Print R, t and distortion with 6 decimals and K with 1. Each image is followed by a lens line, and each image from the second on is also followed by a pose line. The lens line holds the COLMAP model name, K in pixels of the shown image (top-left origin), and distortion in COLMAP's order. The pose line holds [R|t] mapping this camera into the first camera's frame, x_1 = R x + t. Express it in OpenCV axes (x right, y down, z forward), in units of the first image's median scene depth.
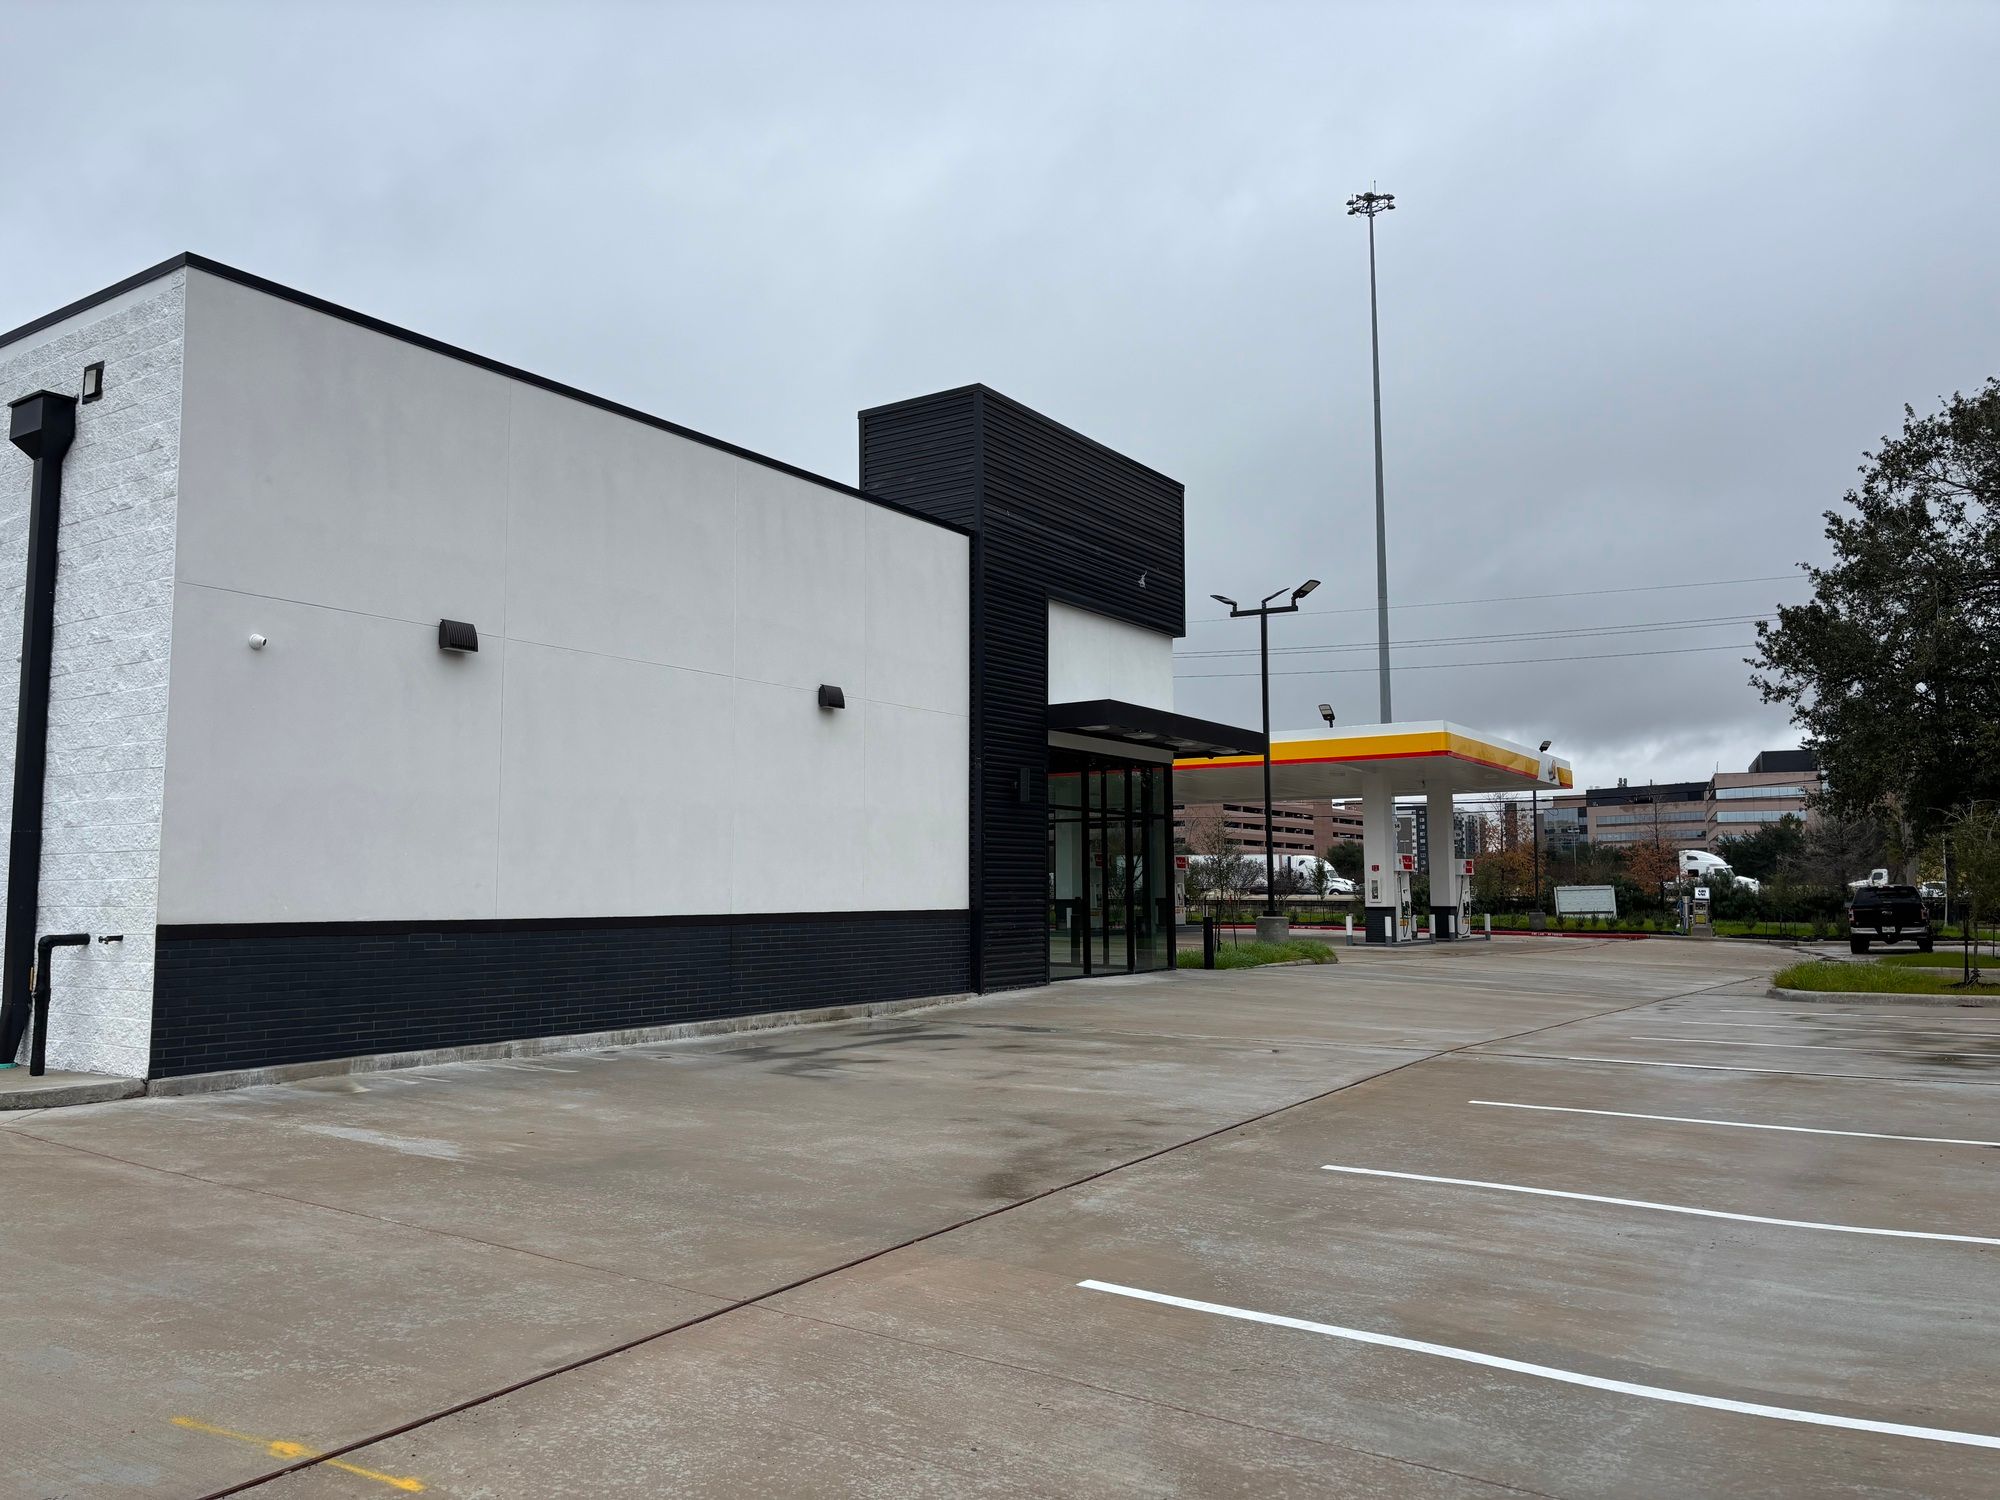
lens RADIAL K [[1506.9, 0, 986.8], [0, 1506.9, 750.9], [0, 0, 1]] dist [0.051827, -0.043080]
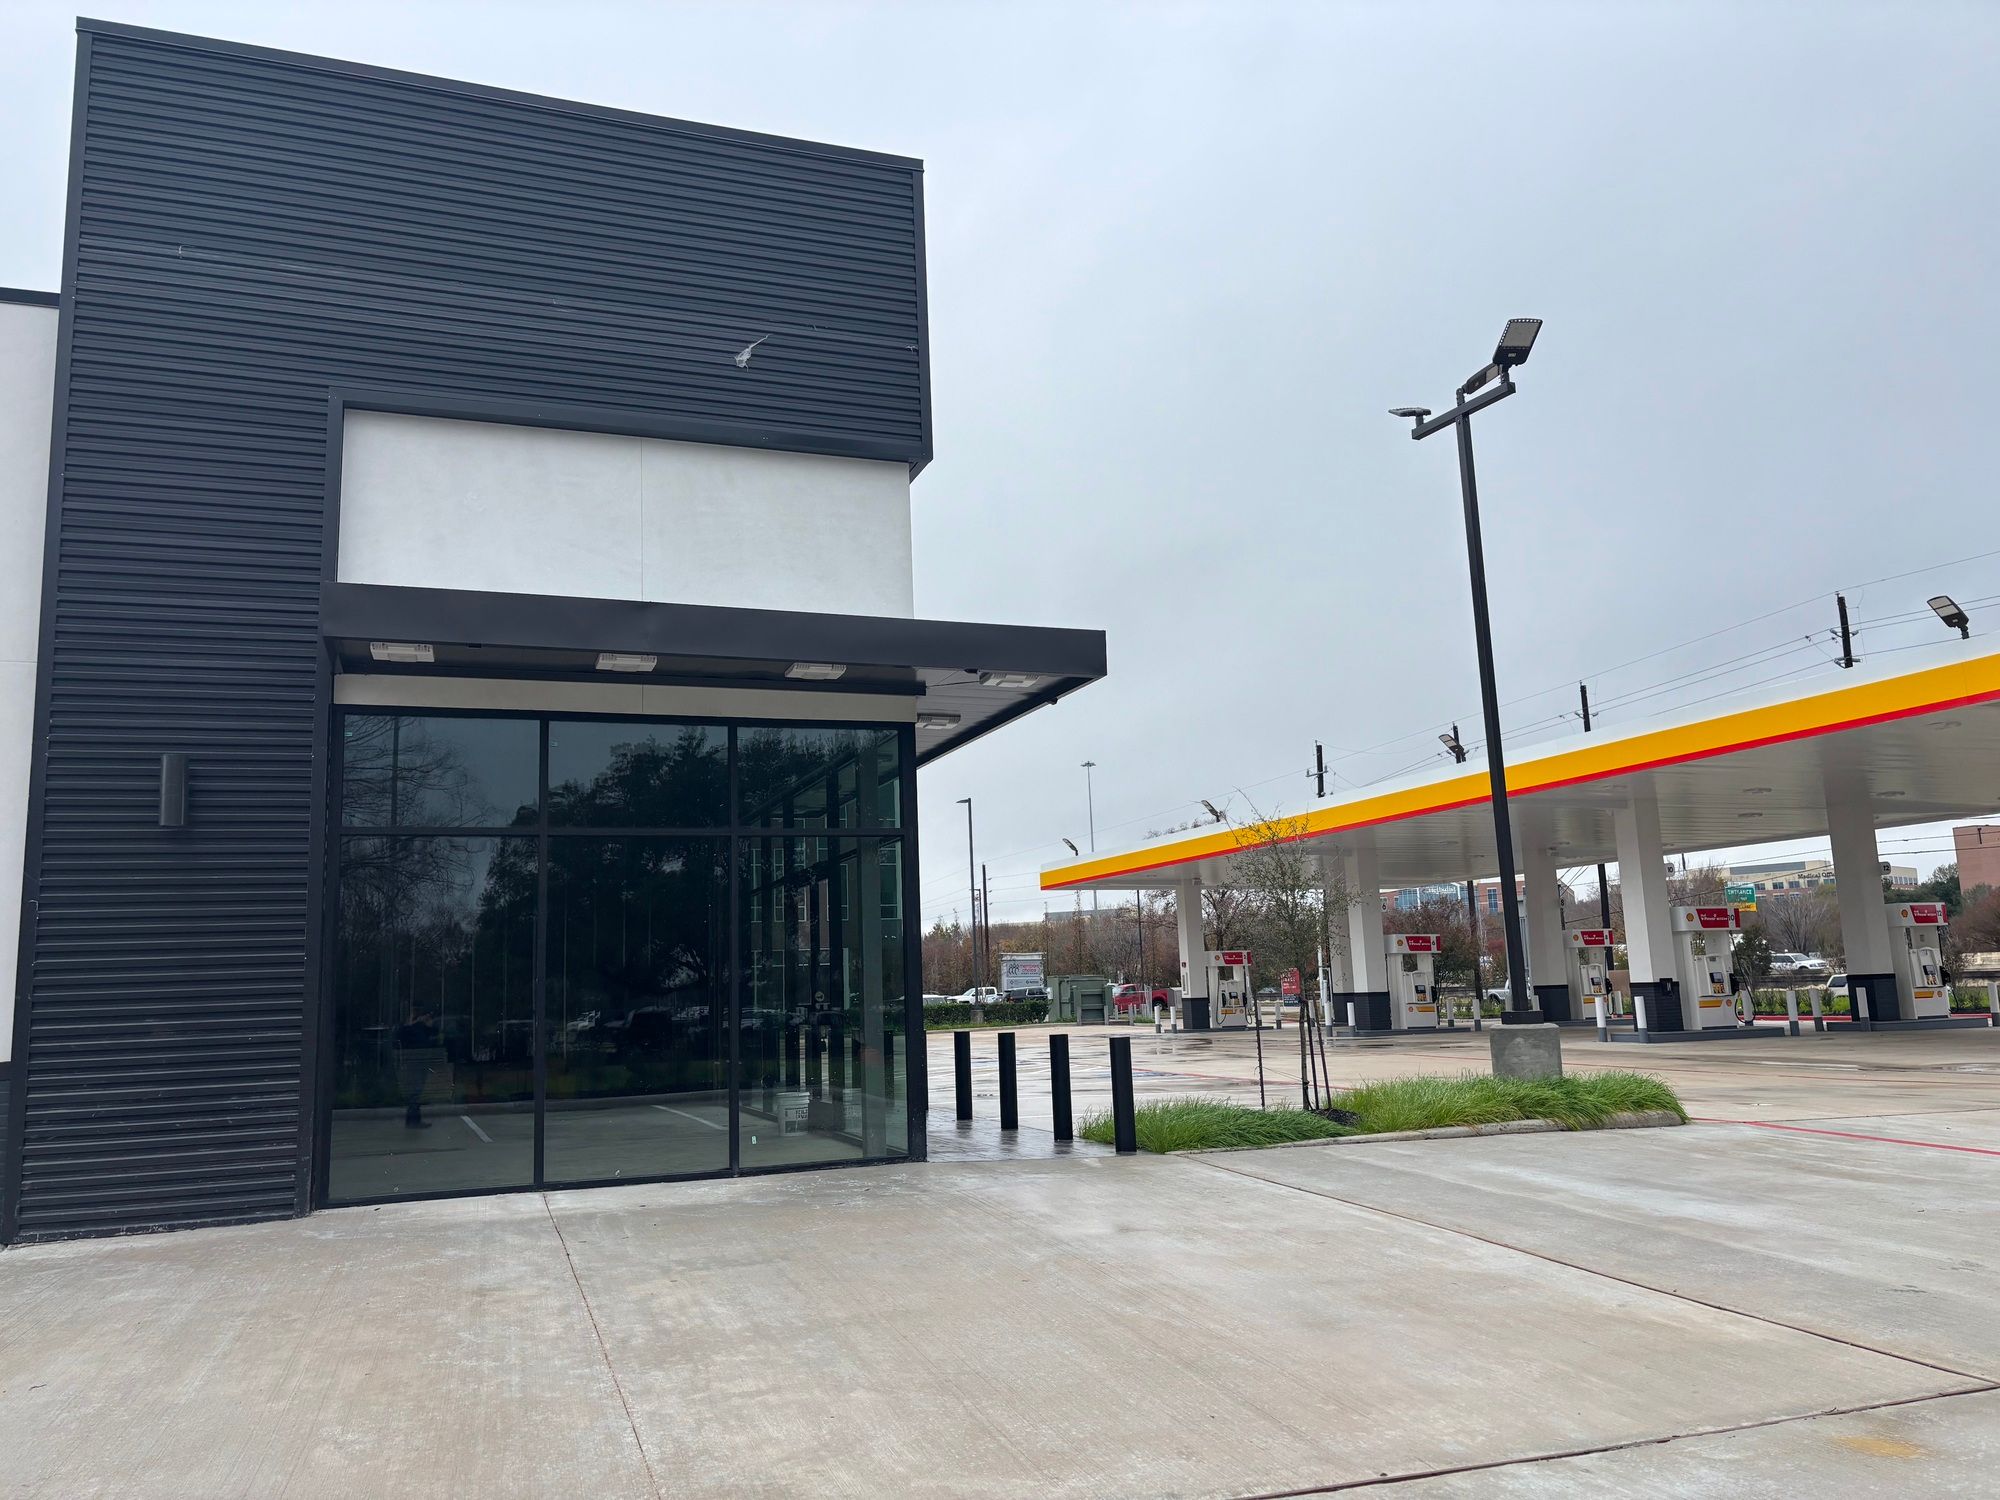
lens RADIAL K [[1506.9, 0, 986.8], [0, 1506.9, 750.9], [0, 0, 1]] dist [0.051827, -0.043080]
pose [[0.806574, -0.115005, -0.579839, 0.339772], [0.084583, 0.993252, -0.079343, 0.047597], [0.585051, 0.014952, 0.810859, 0.500996]]
